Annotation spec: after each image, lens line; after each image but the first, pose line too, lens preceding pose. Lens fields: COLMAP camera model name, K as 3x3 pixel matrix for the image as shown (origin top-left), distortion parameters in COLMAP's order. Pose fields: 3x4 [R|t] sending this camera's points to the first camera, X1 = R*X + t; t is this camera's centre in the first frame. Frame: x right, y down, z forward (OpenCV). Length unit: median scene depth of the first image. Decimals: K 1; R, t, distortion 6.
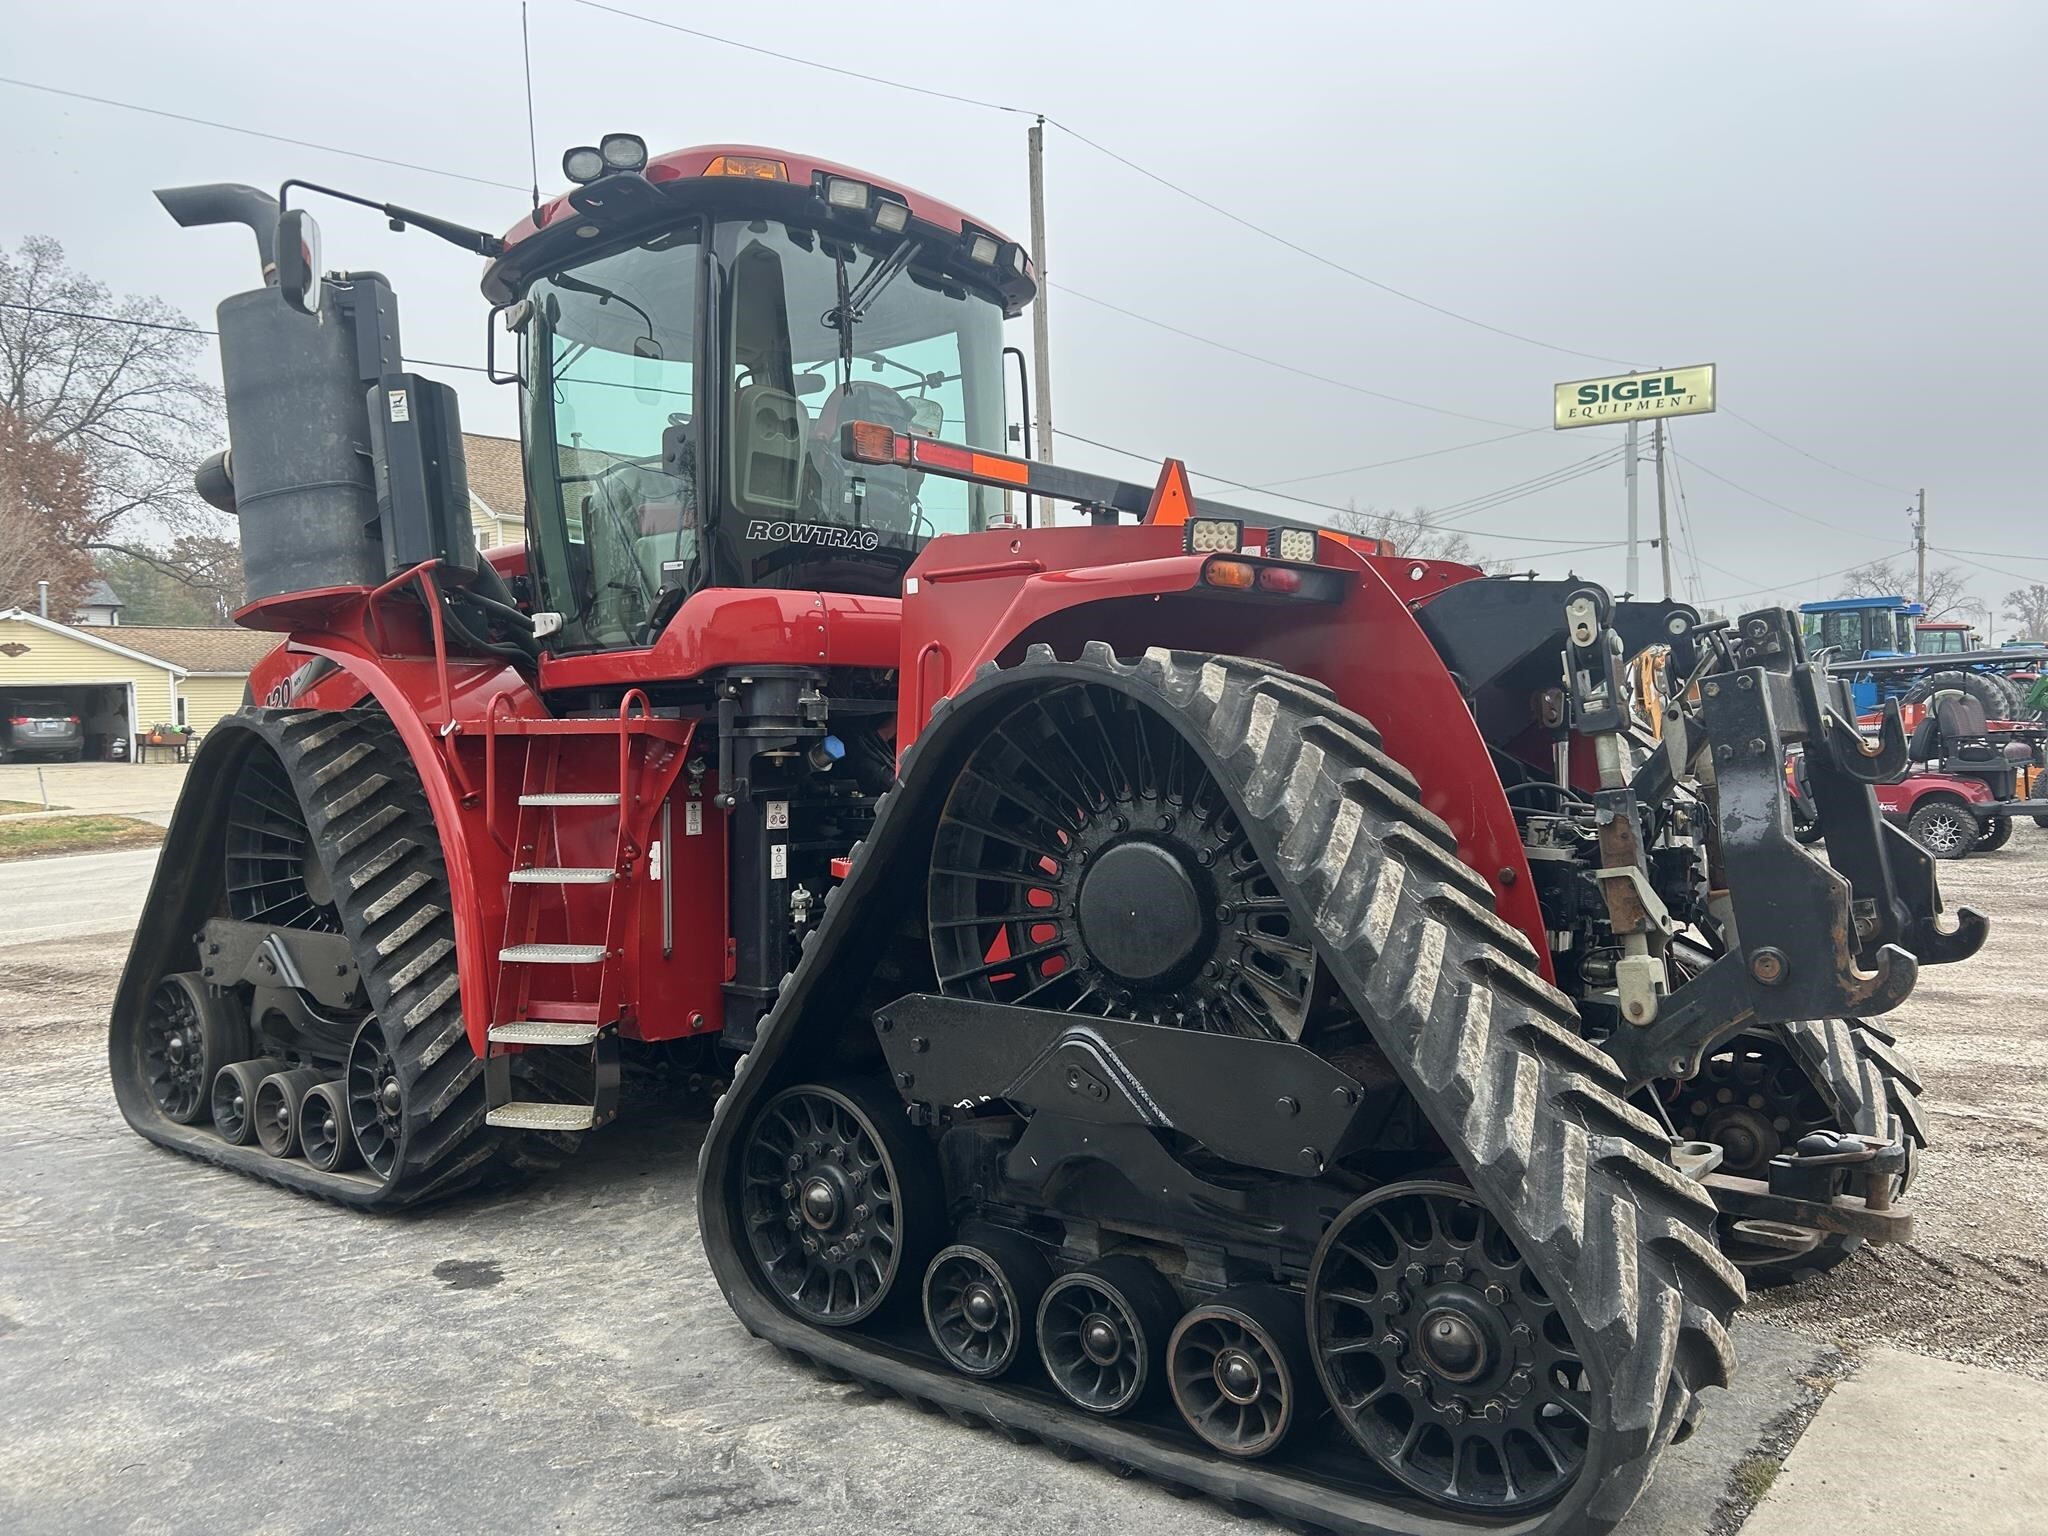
lens RADIAL K [[1548.2, 0, 1025.2], [0, 1548.2, 762.5], [0, 0, 1]] dist [0.038769, -0.032329]
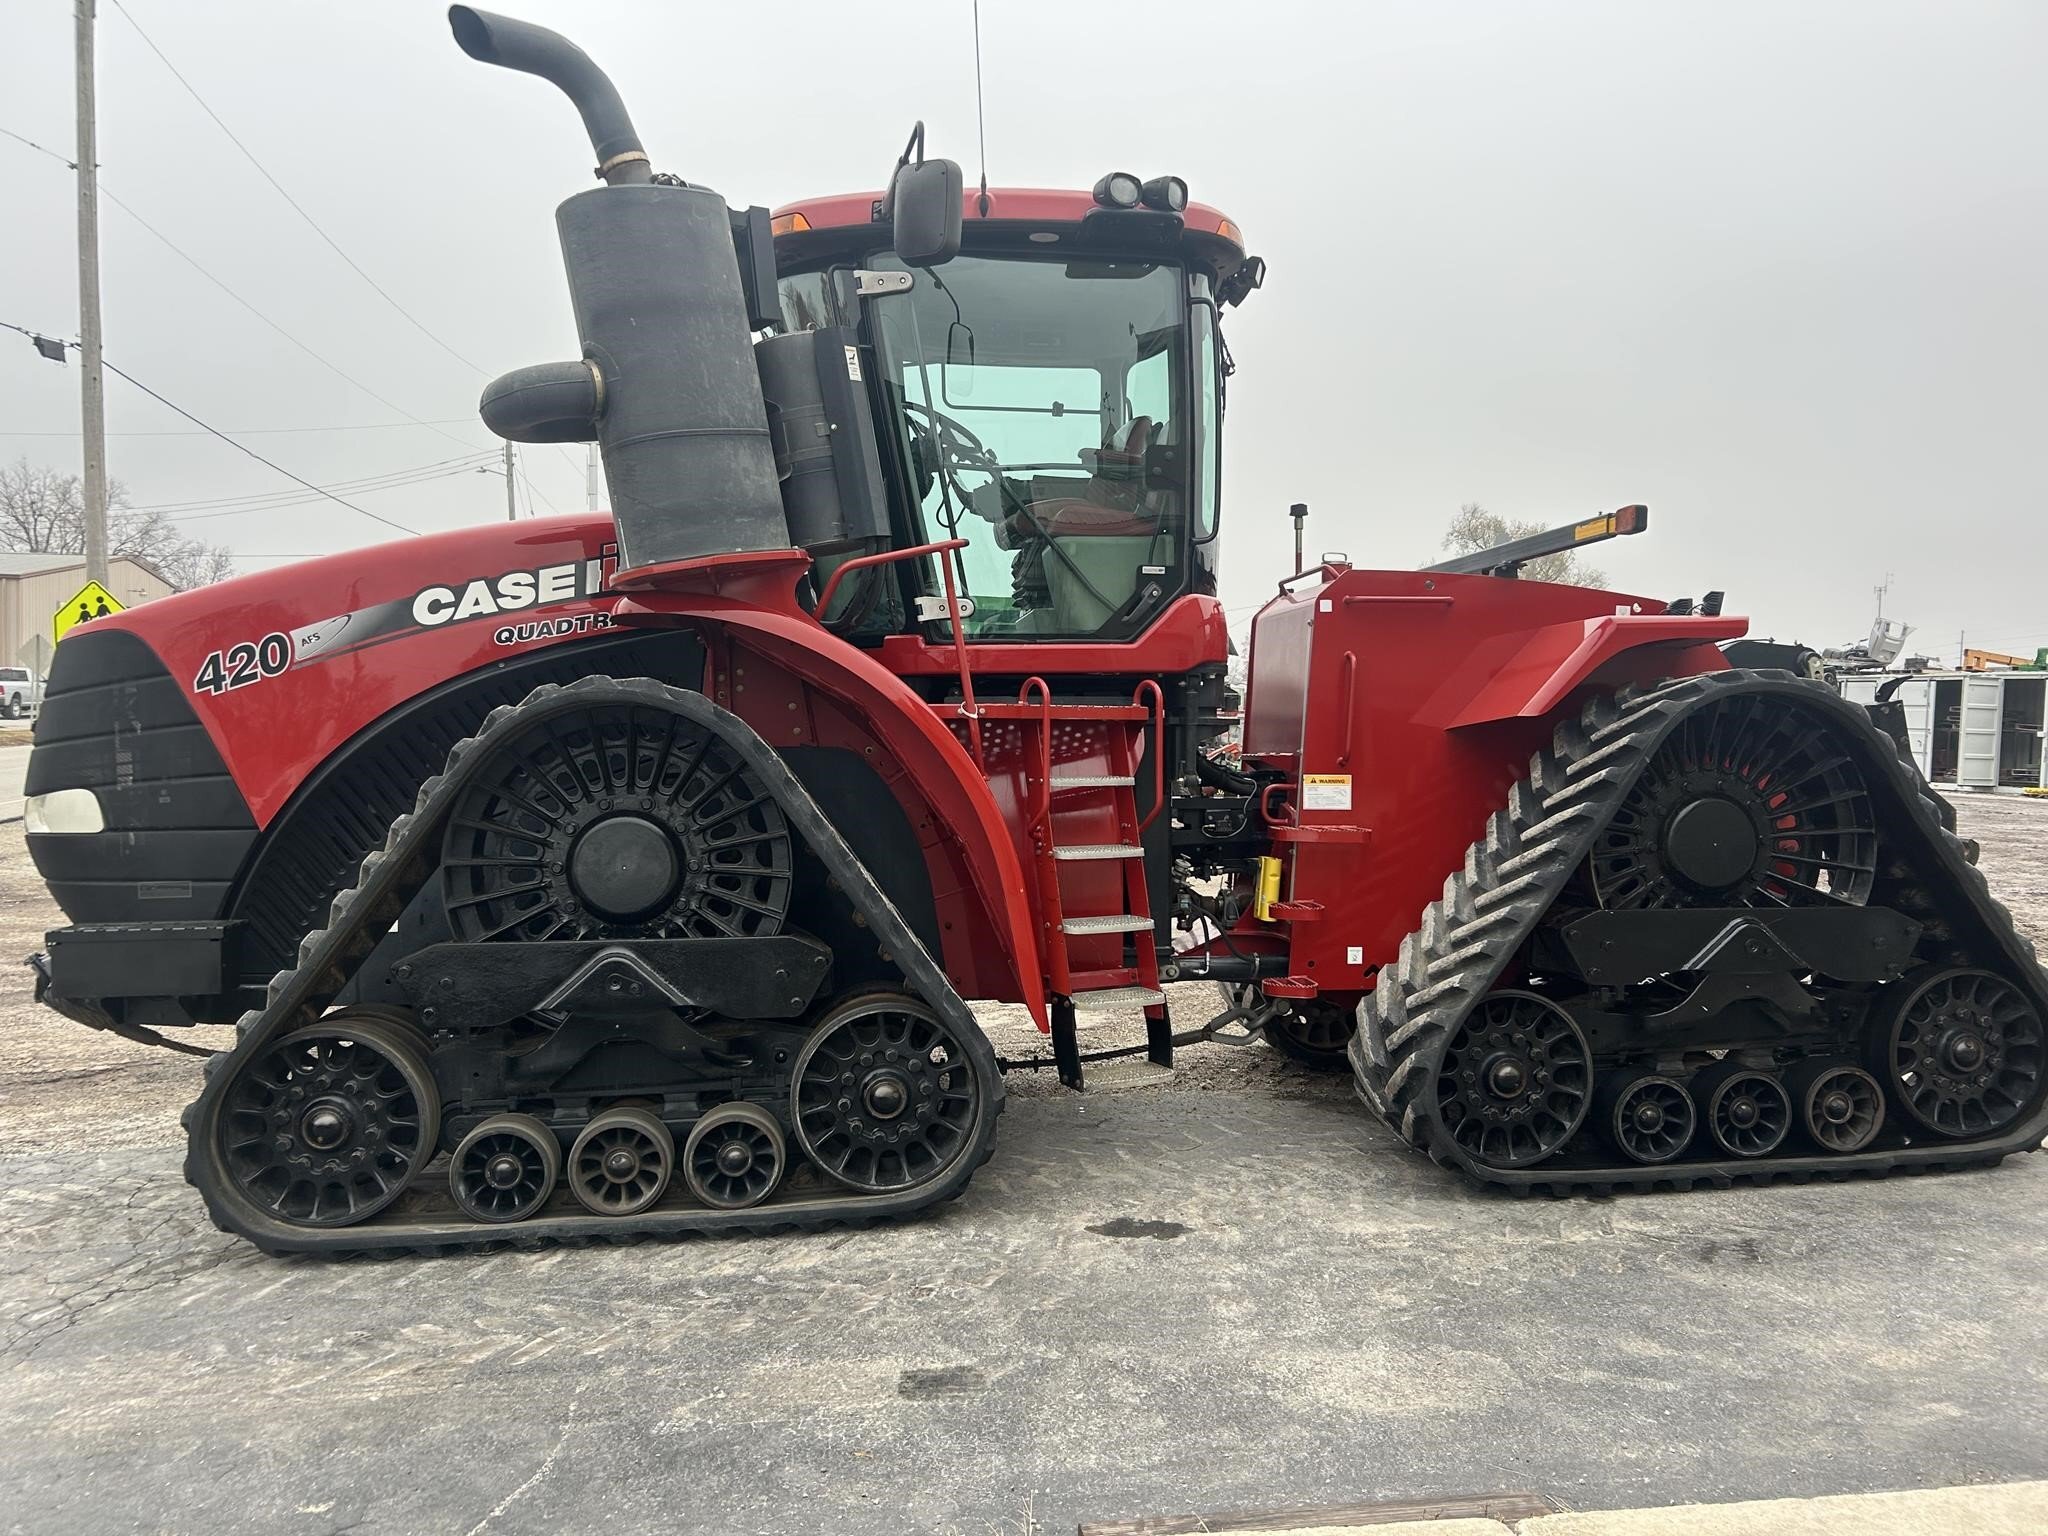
lens RADIAL K [[1548.2, 0, 1032.8], [0, 1548.2, 763.0], [0, 0, 1]] dist [0.038769, -0.032329]
pose [[0.676236, 0.000873, 0.736685, -1.419778], [0.000848, 0.999998, -0.001963, 0.017295], [-0.736685, 0.001952, 0.676233, 0.410701]]
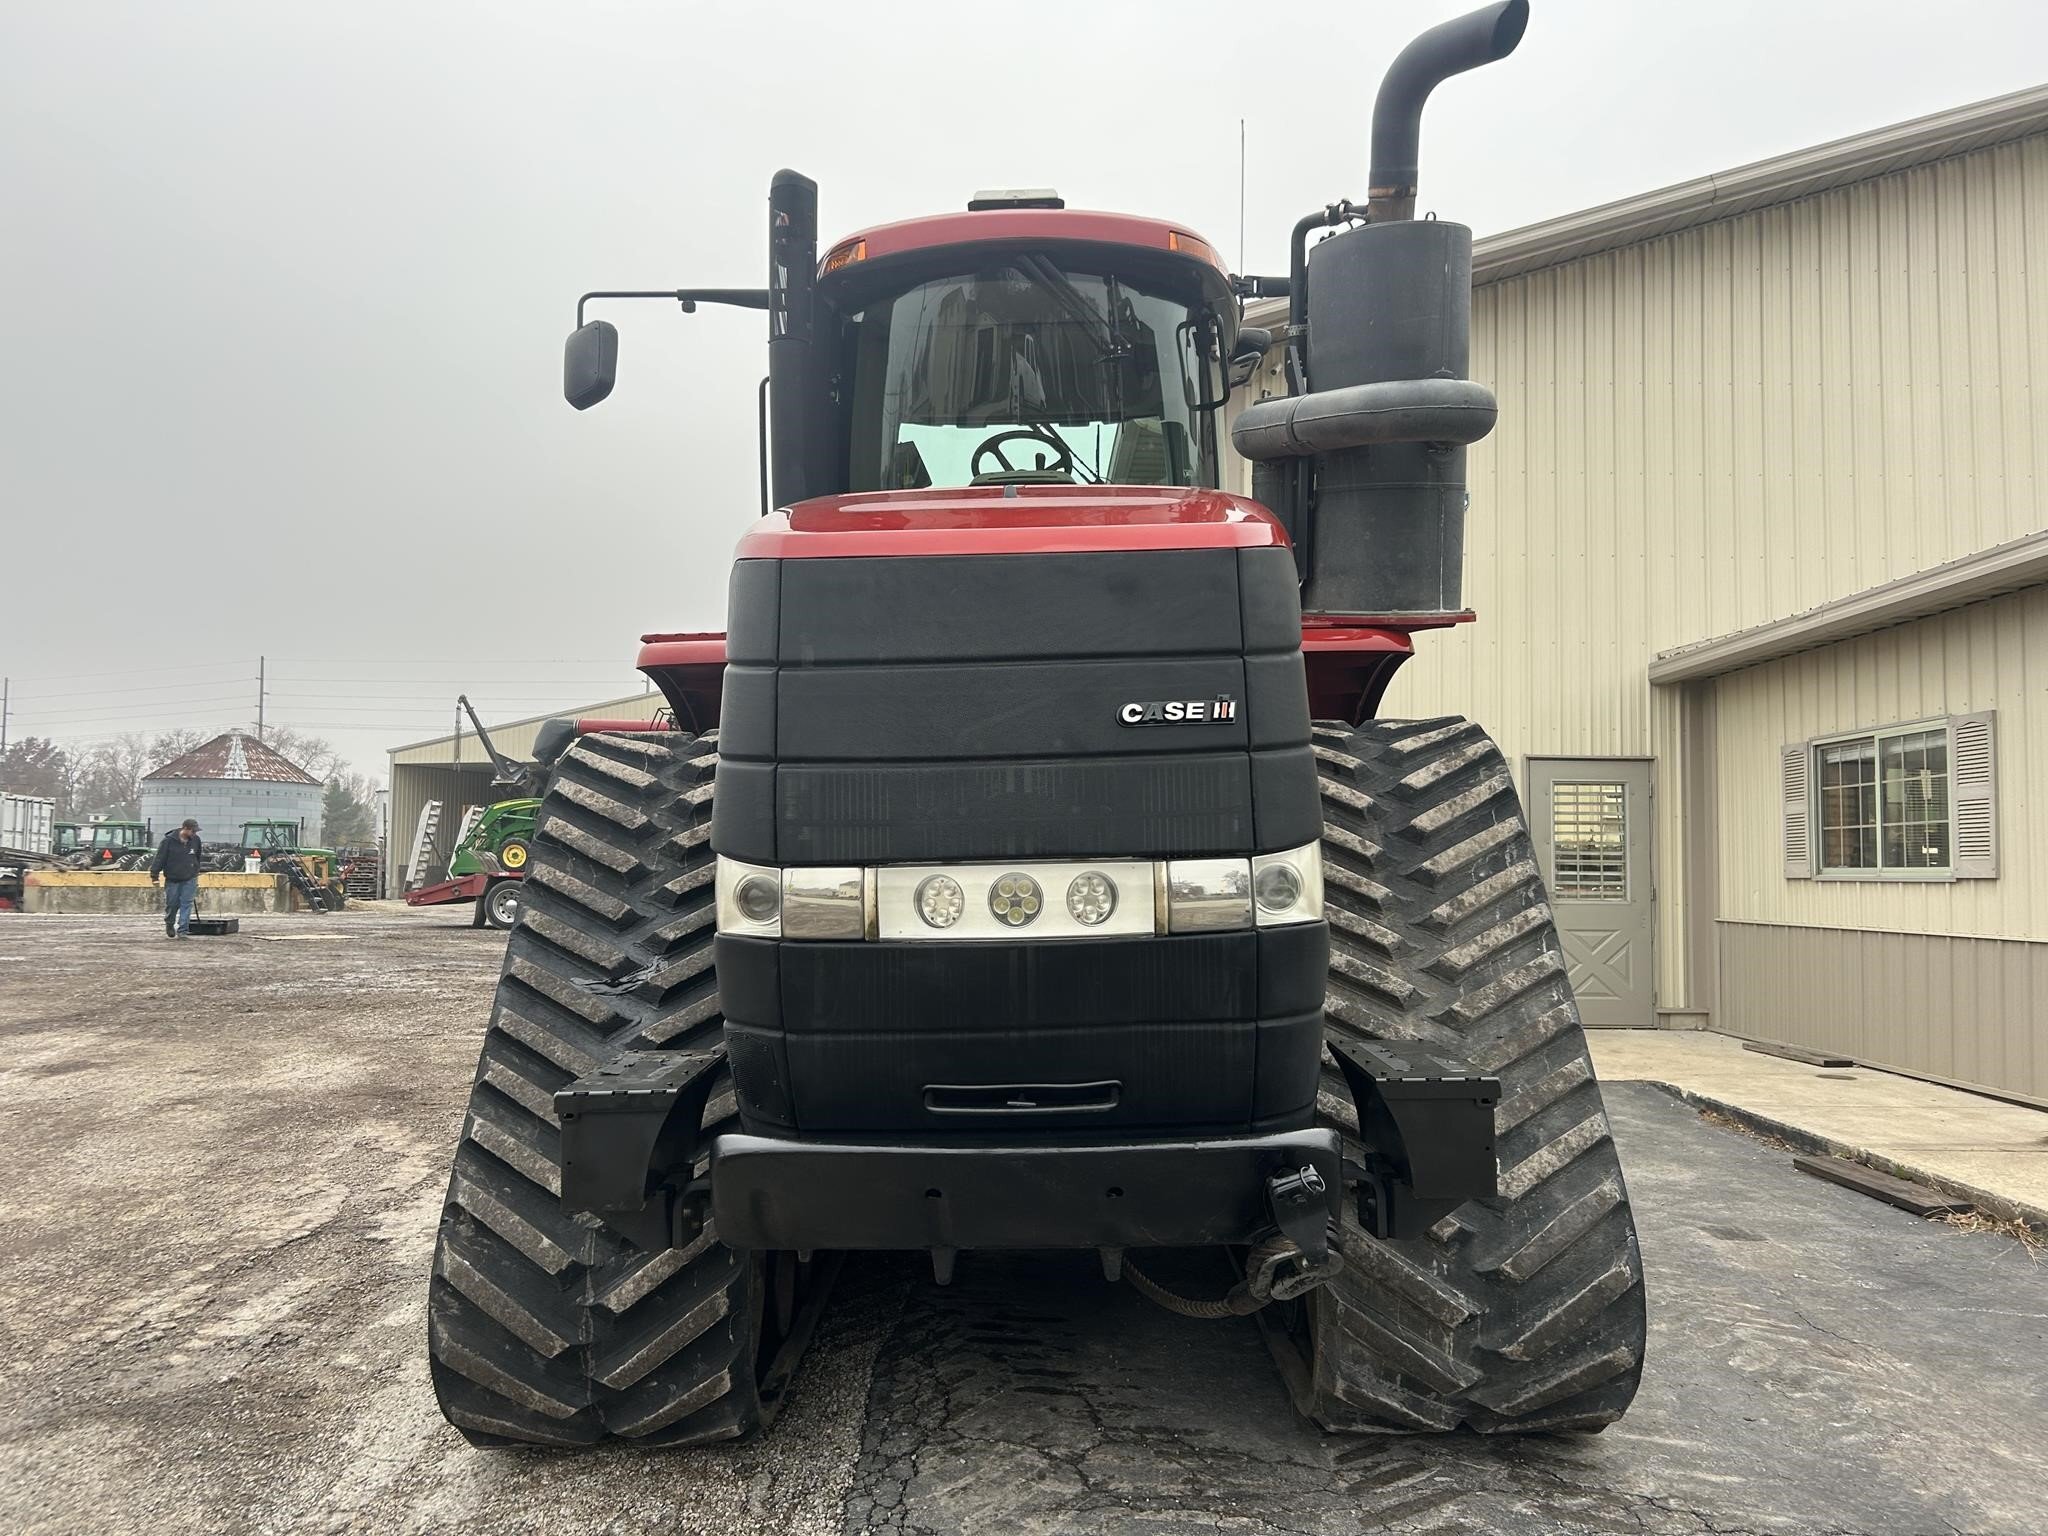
lens RADIAL K [[1548.2, 0, 1036.3], [0, 1548.2, 768.6], [0, 0, 1]] dist [0.038769, -0.032329]
pose [[-0.632727, 0.058710, 0.772147, -1.458655], [0.027584, 0.998198, -0.053294, 0.039828], [-0.773884, -0.012422, -0.633206, 2.499759]]
